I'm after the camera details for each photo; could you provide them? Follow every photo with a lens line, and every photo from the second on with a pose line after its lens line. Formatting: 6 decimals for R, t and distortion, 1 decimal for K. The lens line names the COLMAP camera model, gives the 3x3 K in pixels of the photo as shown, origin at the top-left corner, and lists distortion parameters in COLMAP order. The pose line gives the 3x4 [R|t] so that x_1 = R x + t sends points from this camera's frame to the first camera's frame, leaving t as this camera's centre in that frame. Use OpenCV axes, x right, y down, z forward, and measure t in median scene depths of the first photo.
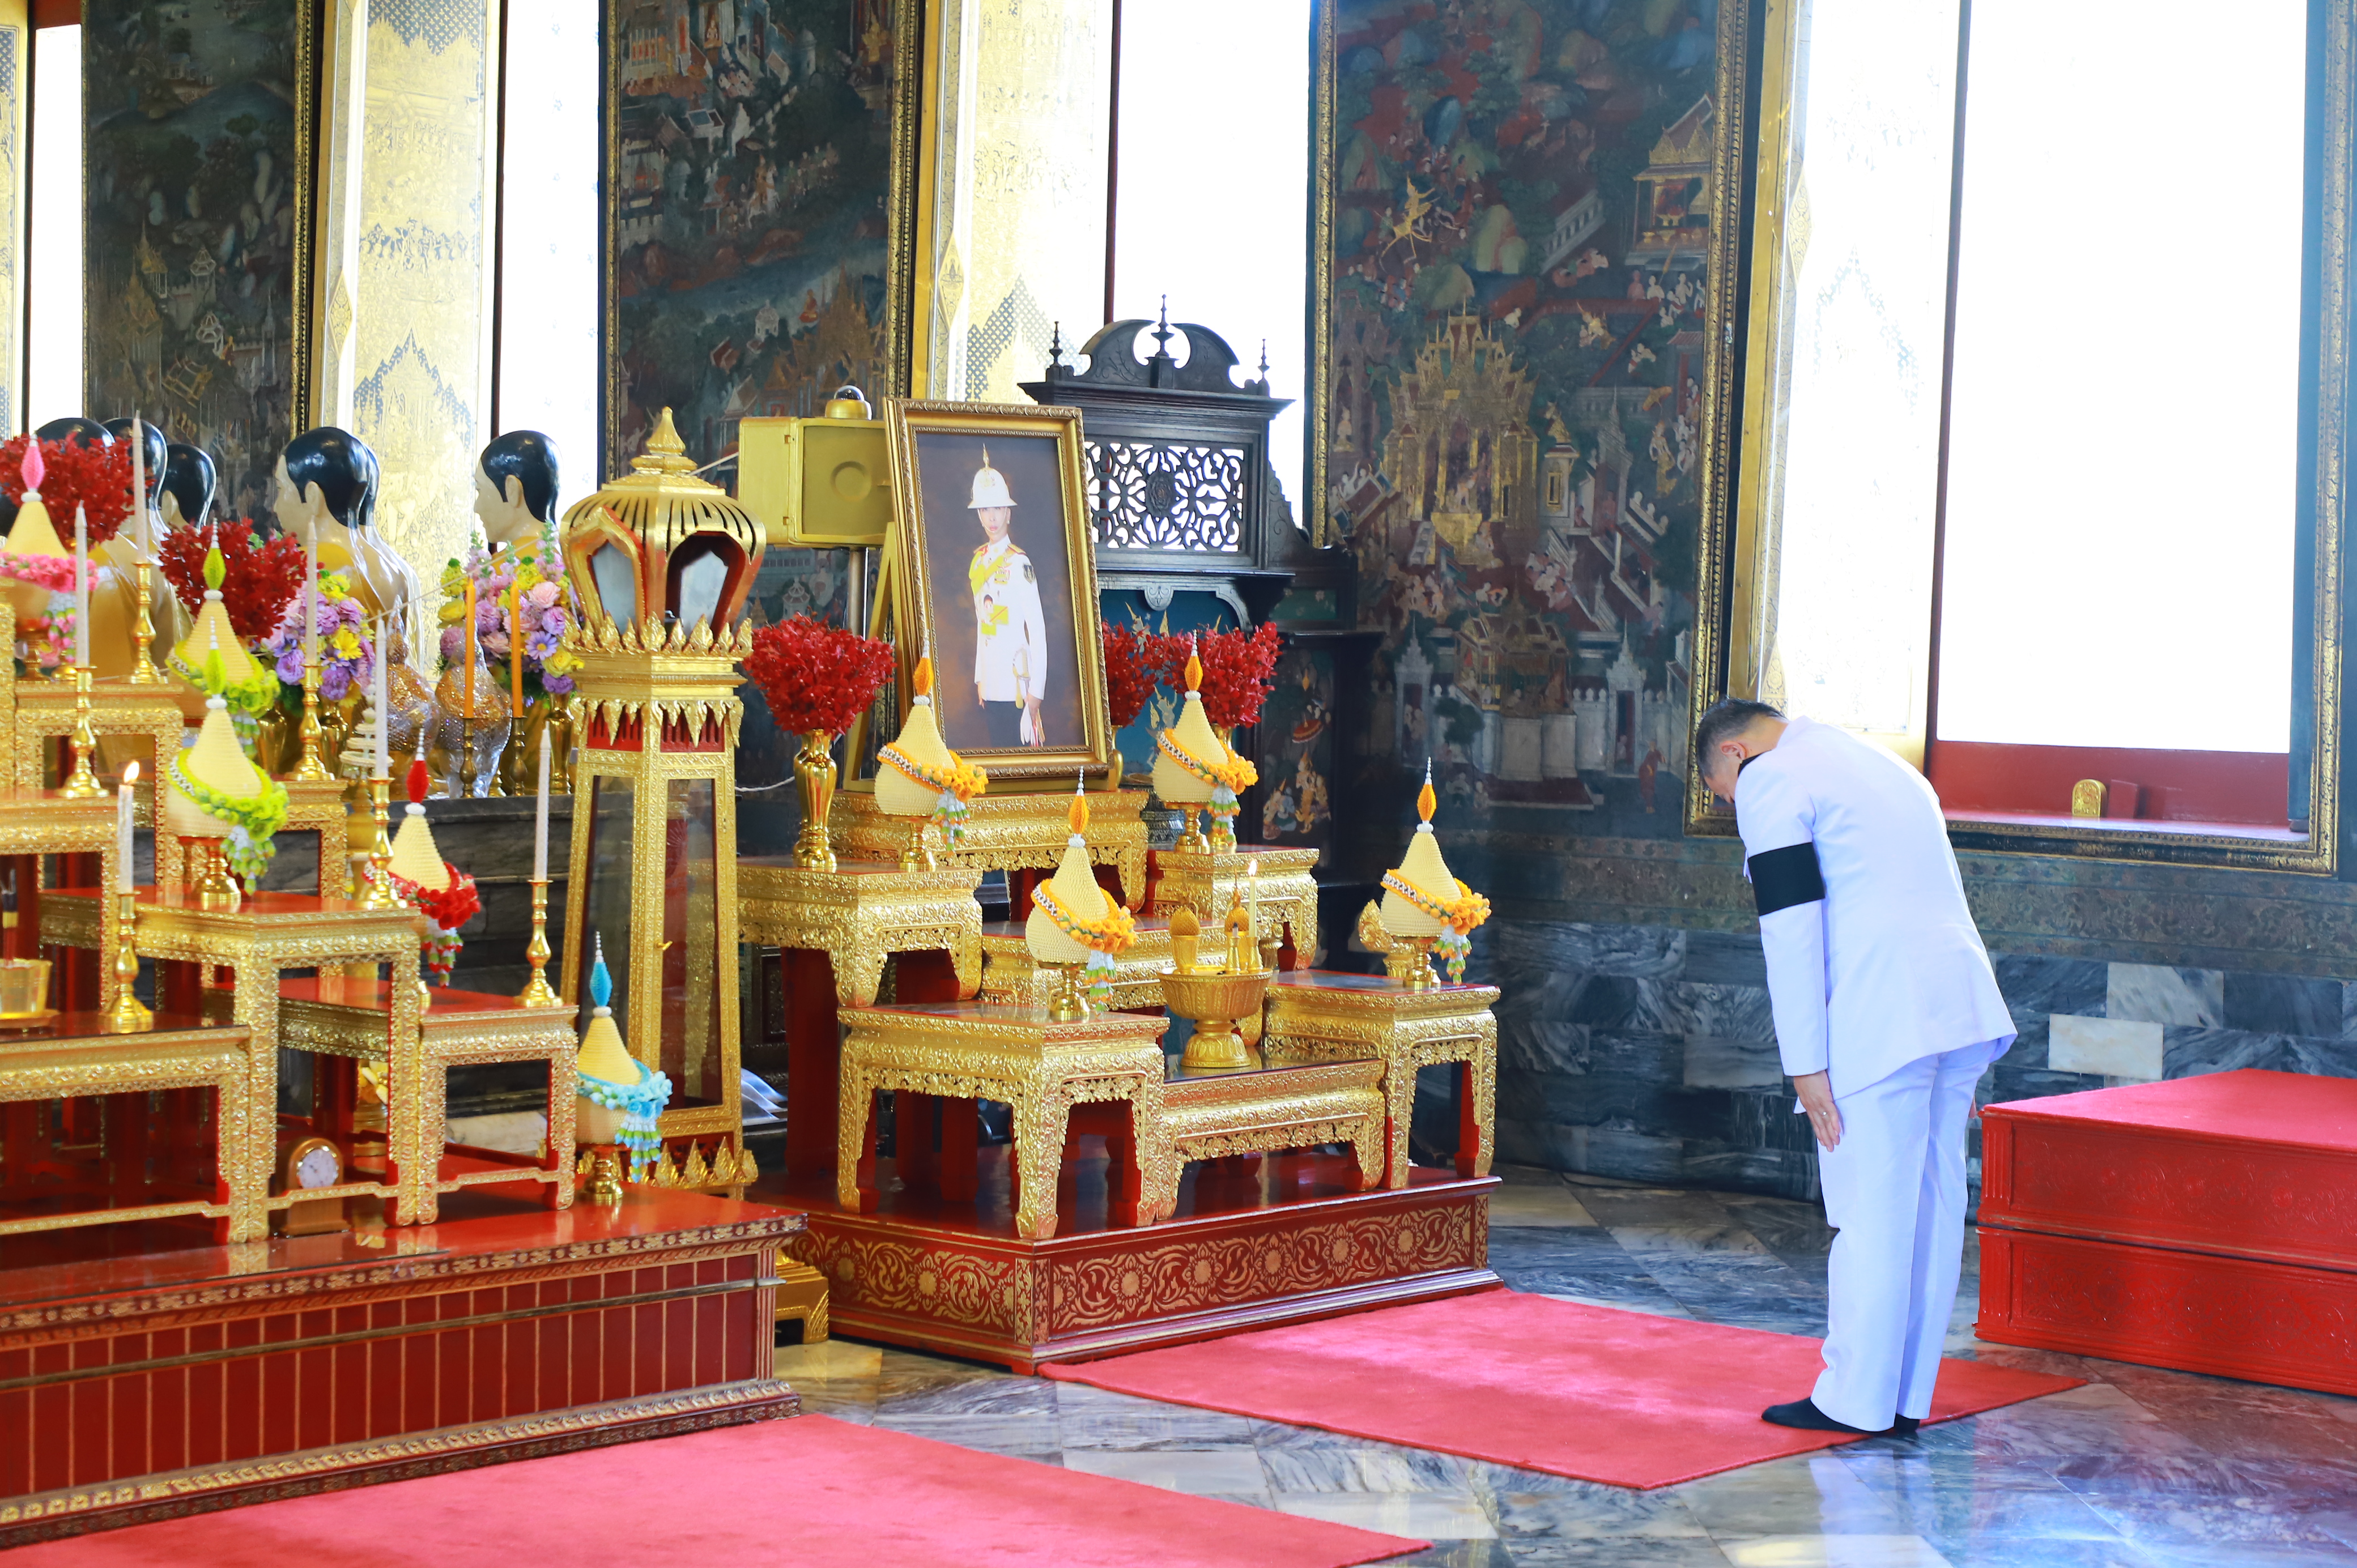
lens RADIAL K [[4179.8, 0, 1171.1], [0, 4179.8, 806.6], [0, 0, 1]] dist [0.008919, 0.000000]
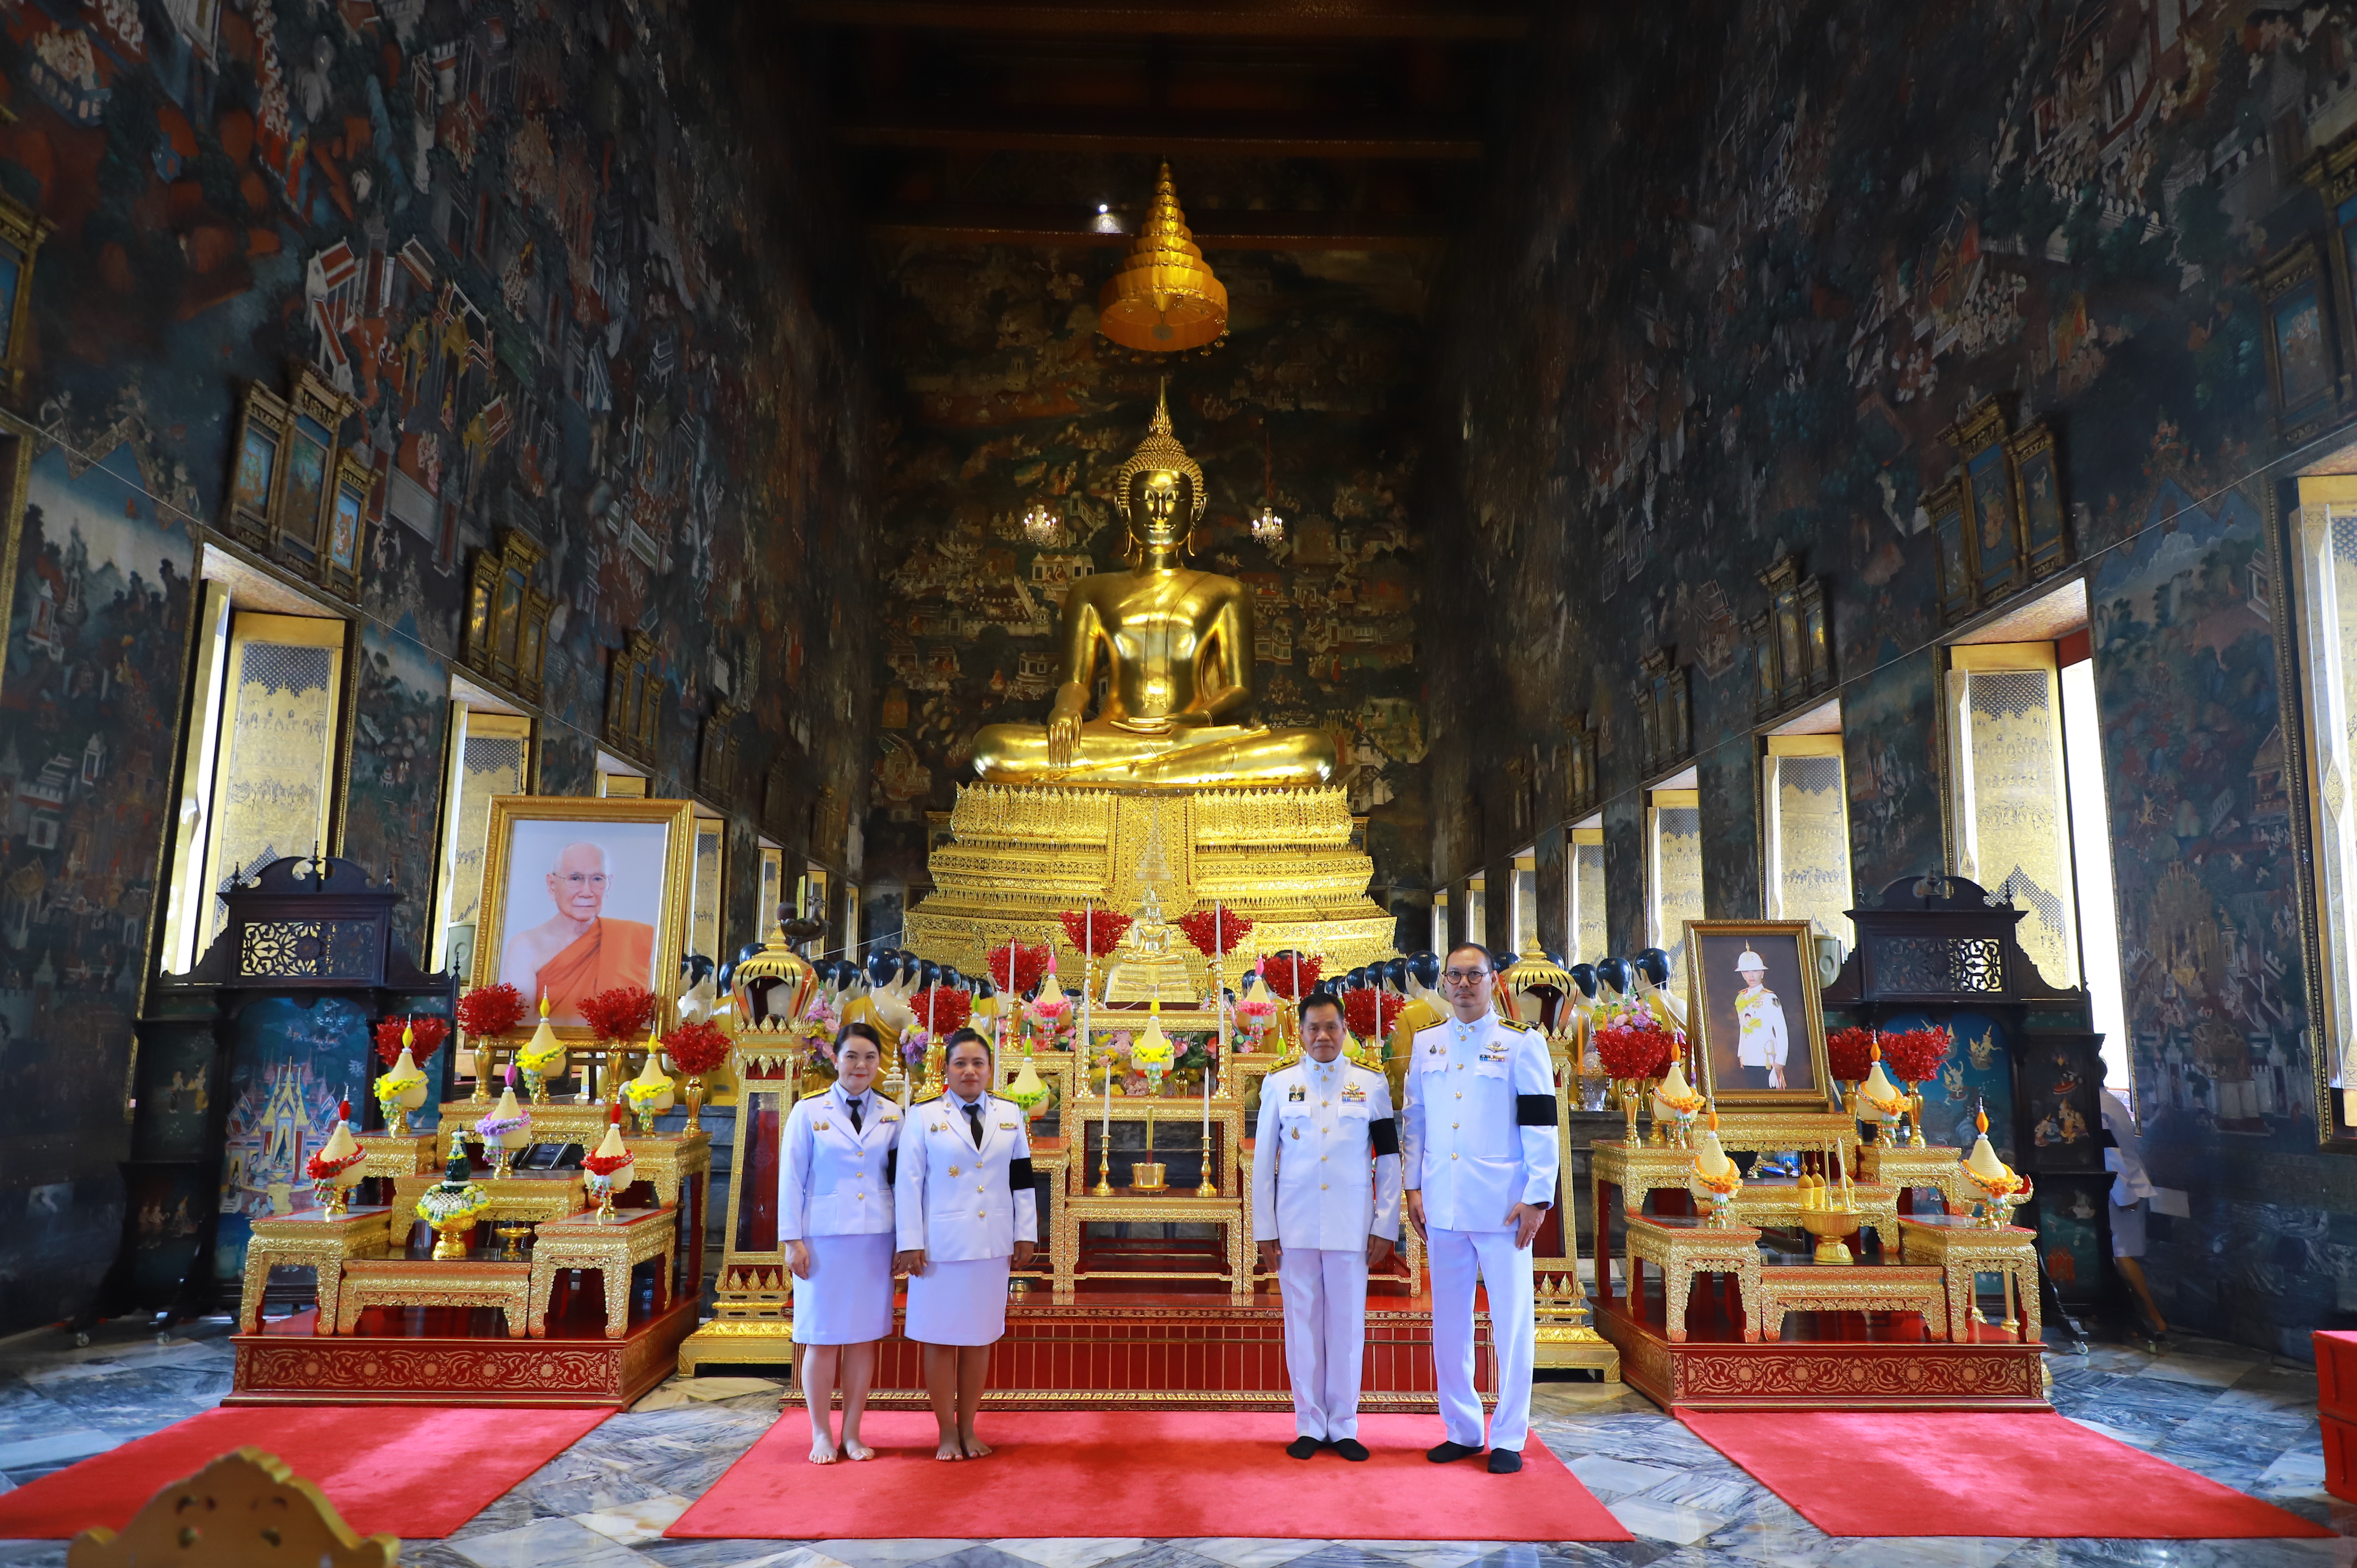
lens RADIAL K [[1544.8, 0, 1214.7], [0, 1544.8, 793.5], [0, 0, 1]] dist [0.008464, -0.008142]
pose [[0.703197, -0.123566, -0.700176, 0.263732], [-0.028541, 0.979083, -0.201452, 0.003369], [0.710422, 0.161644, 0.684961, 0.232487]]
